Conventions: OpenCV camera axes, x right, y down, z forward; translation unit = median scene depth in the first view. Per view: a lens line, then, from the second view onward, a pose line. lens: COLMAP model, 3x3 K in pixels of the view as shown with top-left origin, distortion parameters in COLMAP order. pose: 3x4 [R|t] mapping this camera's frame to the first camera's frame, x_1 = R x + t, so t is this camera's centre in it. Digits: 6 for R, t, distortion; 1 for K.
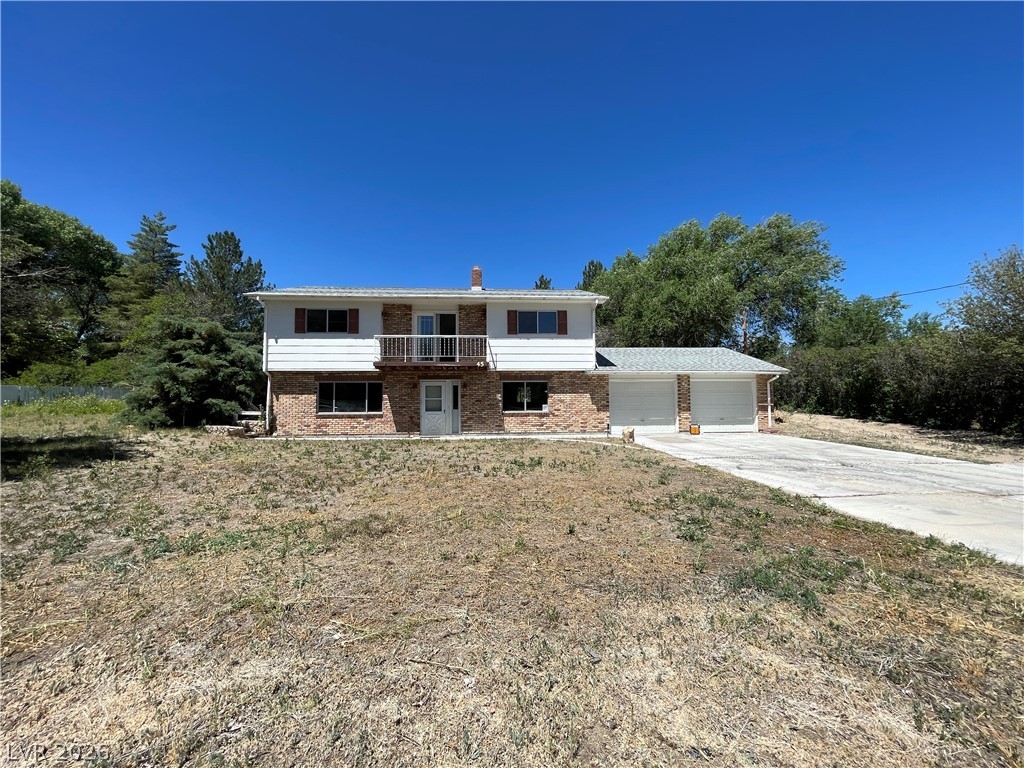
lens RADIAL K [[415.2, 0, 521.0], [0, 415.2, 391.9], [0, 0, 1]] dist [-0.000849, -0.000436]
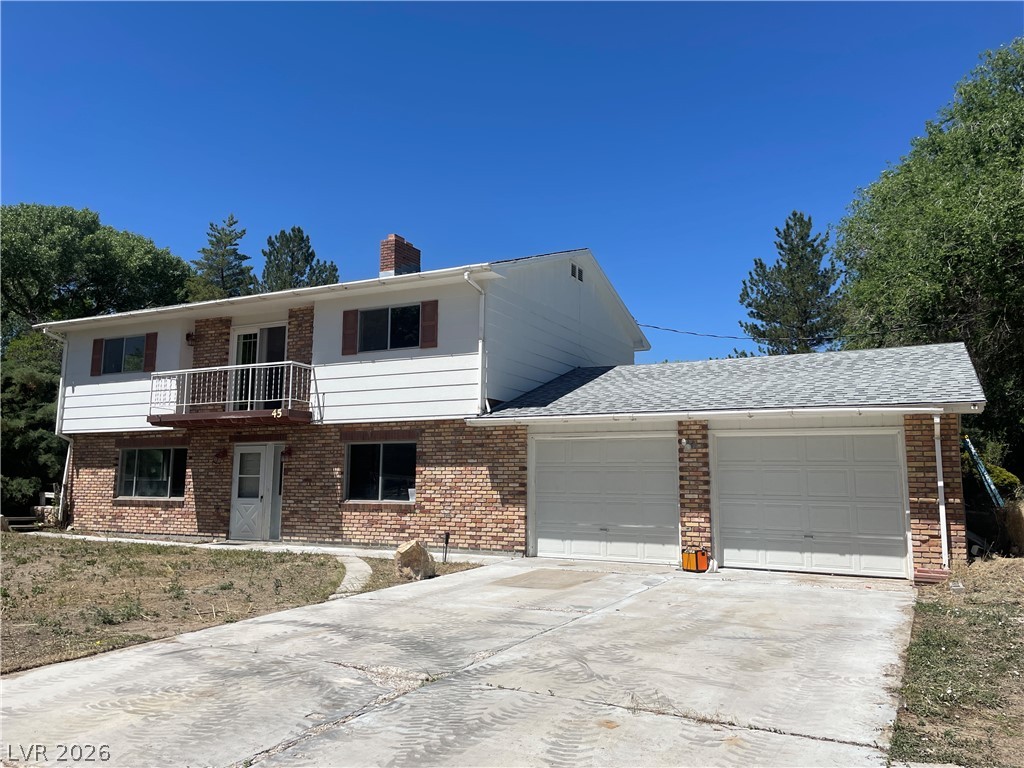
lens RADIAL K [[784.5, 0, 517.6], [0, 784.5, 375.3], [0, 0, 1]] dist [0.068396, -0.059821]
pose [[0.853588, -0.057611, -0.517753, 0.674014], [0.002341, 0.994280, -0.106775, -0.003684], [0.520943, 0.089930, 0.848841, 0.252807]]
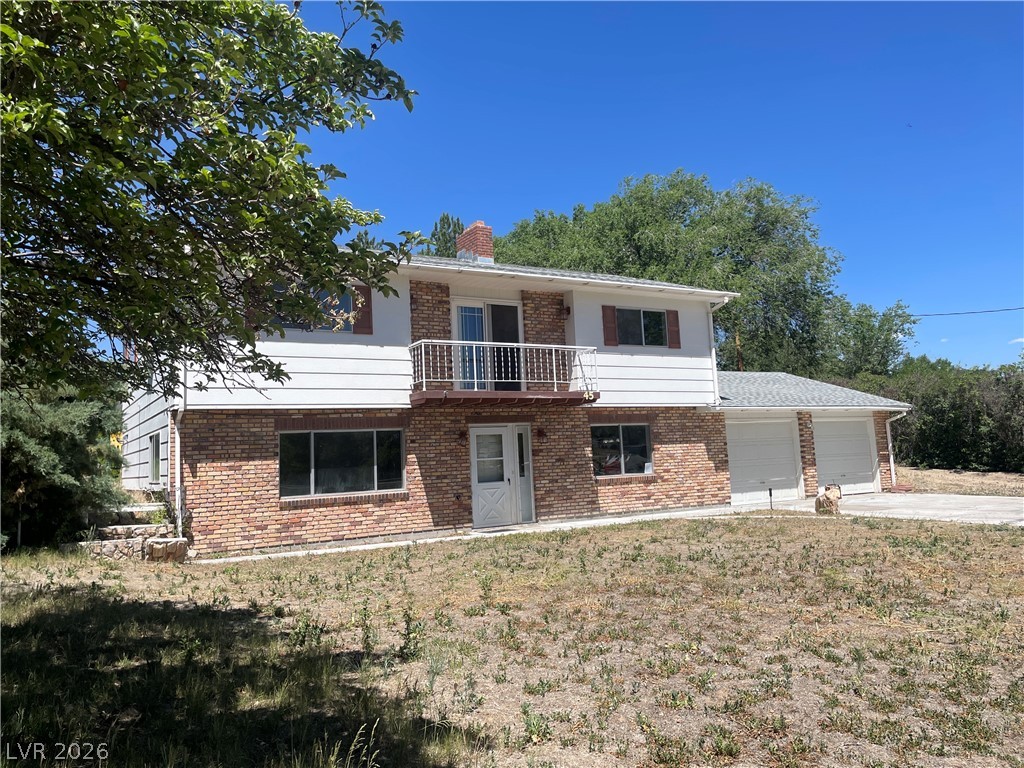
lens RADIAL K [[784.5, 0, 511.4], [0, 784.5, 374.0], [0, 0, 1]] dist [0.068396, -0.059821]
pose [[0.886960, 0.015821, 0.461575, -0.656146], [0.027243, 0.995881, -0.086483, -0.004529], [-0.461042, 0.089282, 0.882875, 0.073645]]
